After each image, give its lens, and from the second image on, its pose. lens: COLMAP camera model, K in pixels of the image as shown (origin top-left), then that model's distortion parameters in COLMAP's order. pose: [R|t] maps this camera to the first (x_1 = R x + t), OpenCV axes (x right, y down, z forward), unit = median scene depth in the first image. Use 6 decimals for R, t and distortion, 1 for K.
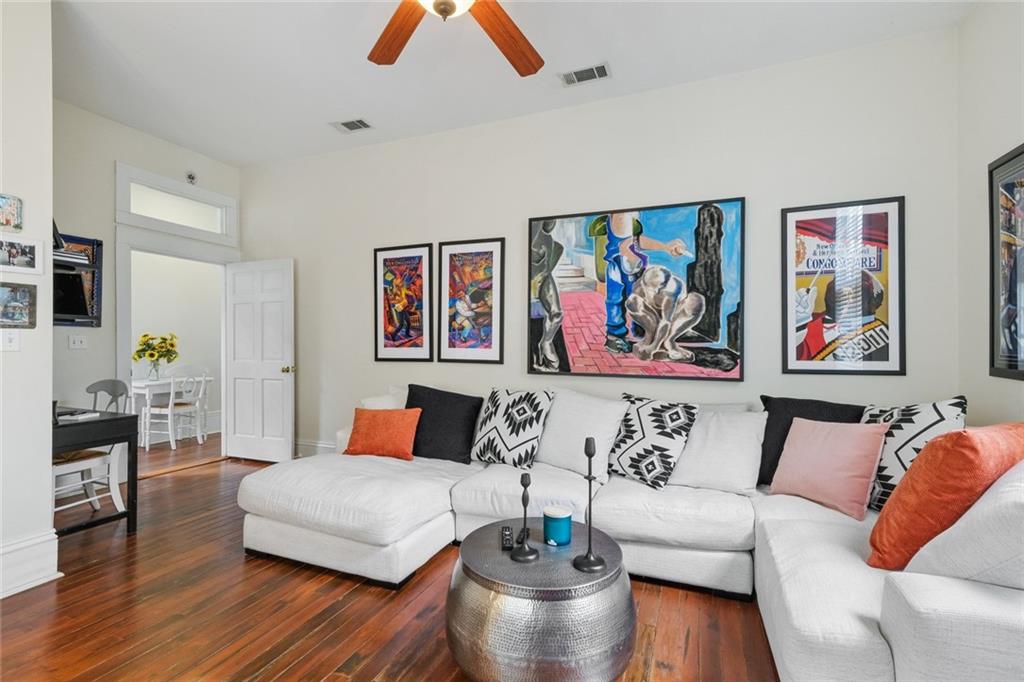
lens RADIAL K [[469.7, 0, 512.8], [0, 469.7, 340.2], [0, 0, 1]] dist [-0.004008, 0.001153]
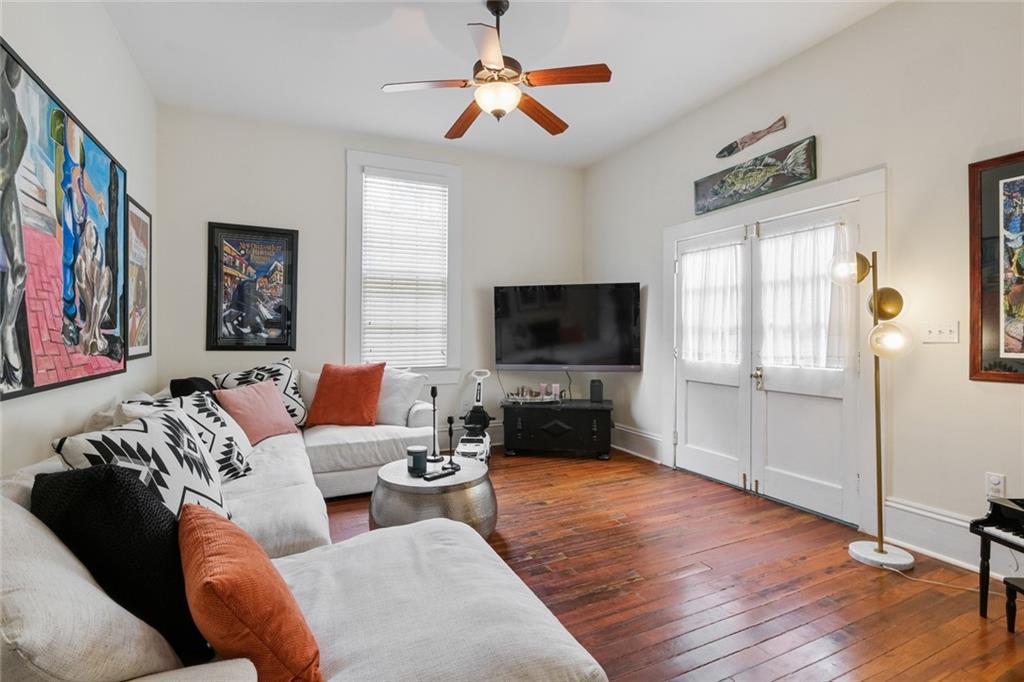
lens RADIAL K [[469.7, 0, 510.6], [0, 469.7, 334.9], [0, 0, 1]] dist [-0.004008, 0.001153]
pose [[-0.736577, -0.004253, 0.676340, -0.592070], [-0.003598, 0.999991, 0.002371, 0.008792], [-0.676344, -0.000687, -0.736585, 1.015430]]
